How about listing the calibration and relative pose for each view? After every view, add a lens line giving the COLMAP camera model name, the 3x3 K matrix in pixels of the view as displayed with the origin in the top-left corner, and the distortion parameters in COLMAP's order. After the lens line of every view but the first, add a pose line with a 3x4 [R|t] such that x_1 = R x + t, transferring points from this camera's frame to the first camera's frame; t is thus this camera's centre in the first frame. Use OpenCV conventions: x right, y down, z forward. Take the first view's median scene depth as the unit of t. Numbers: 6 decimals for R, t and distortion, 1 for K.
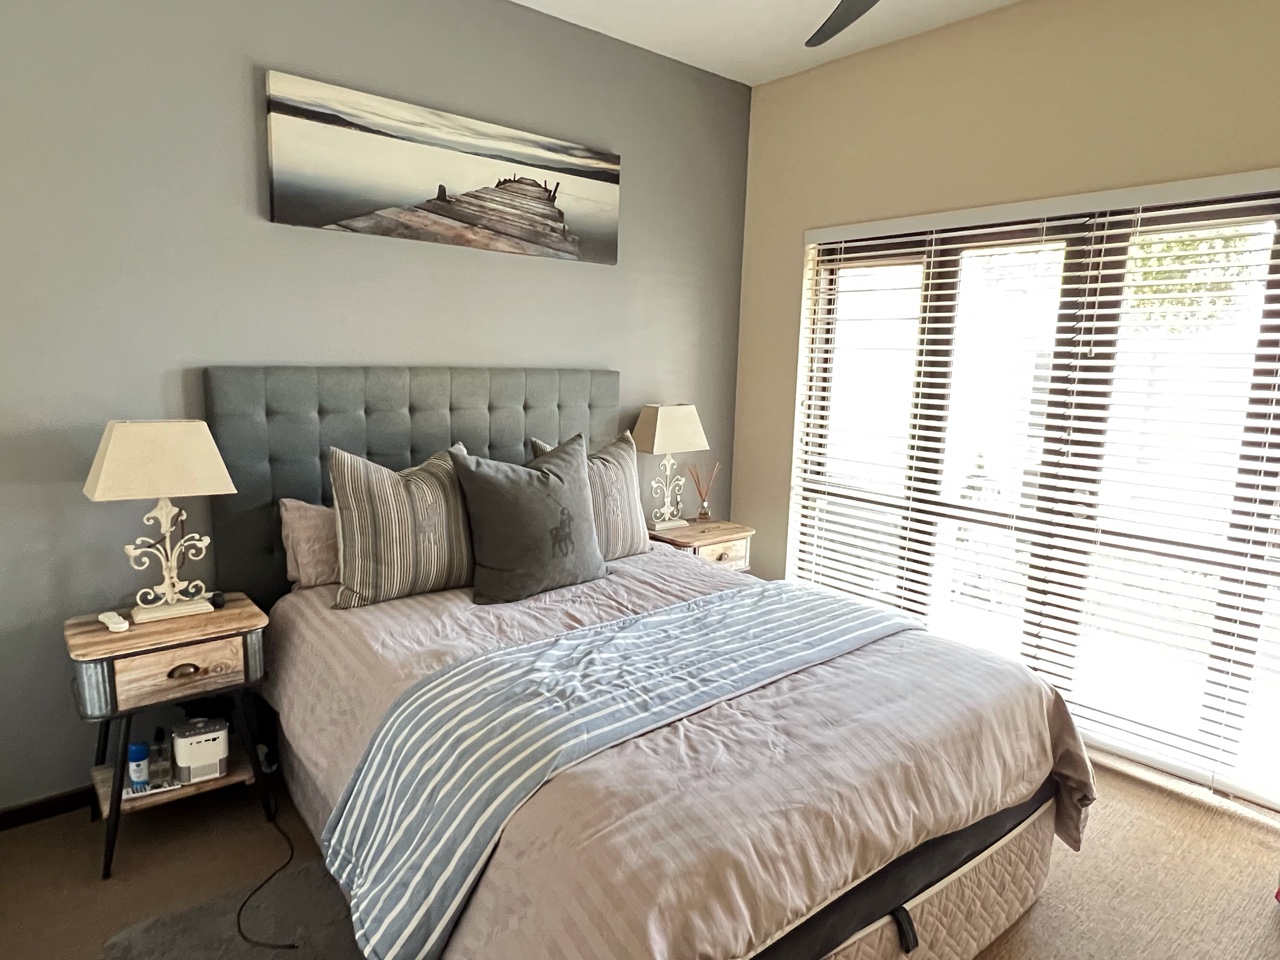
lens RADIAL K [[775.9, 0, 638.5], [0, 775.9, 476.7], [0, 0, 1]] dist [-0.000199, -0.002865]
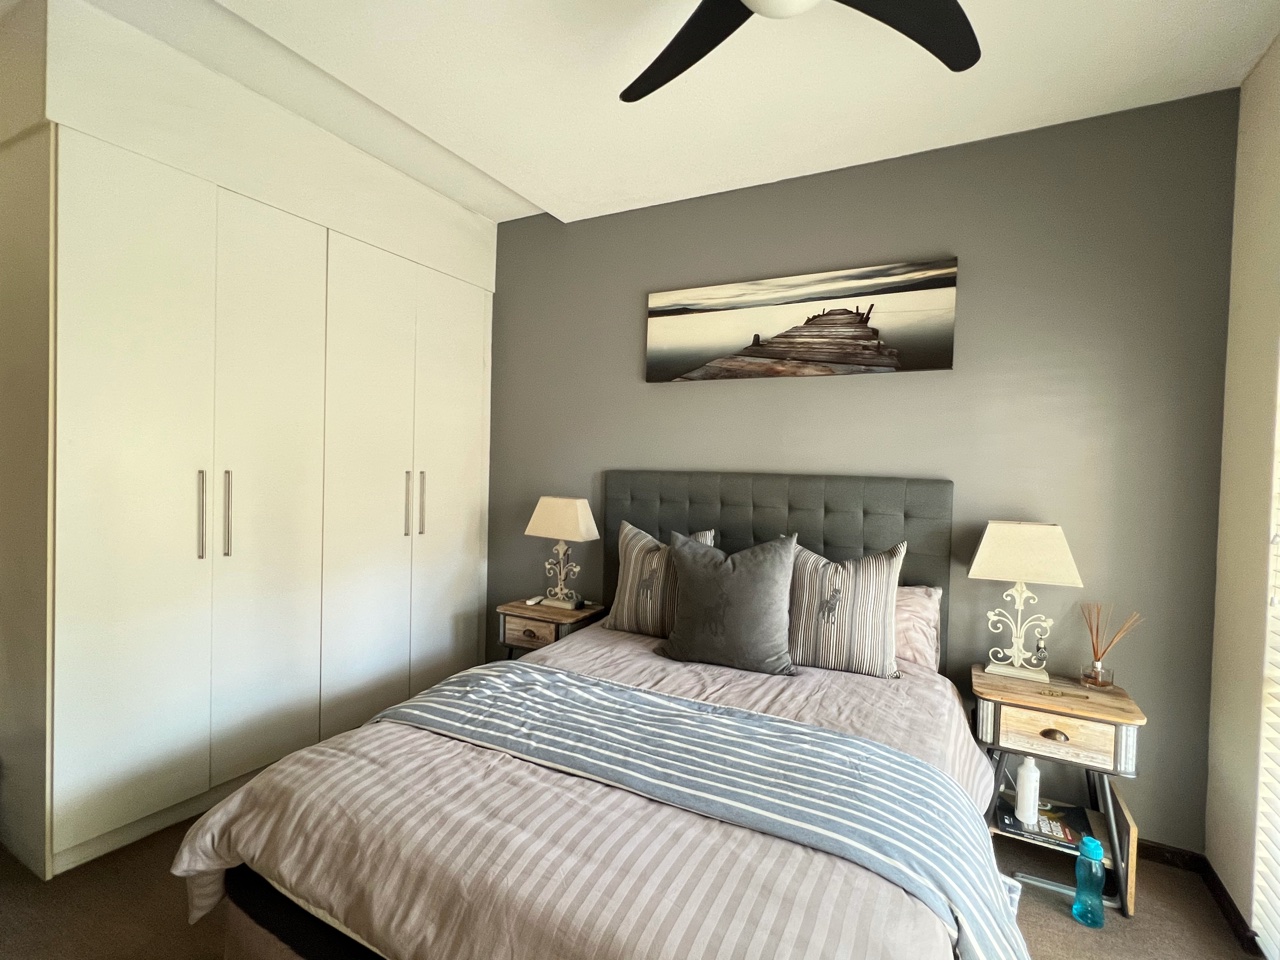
lens RADIAL K [[599.1, 0, 638.1], [0, 599.1, 481.9], [0, 0, 1]] dist [-0.000119, 0.000310]
pose [[0.388529, 0.021009, -0.921197, 0.597260], [-0.145236, 0.988640, -0.038708, -0.062888], [0.909918, 0.148830, 0.387167, 0.464999]]
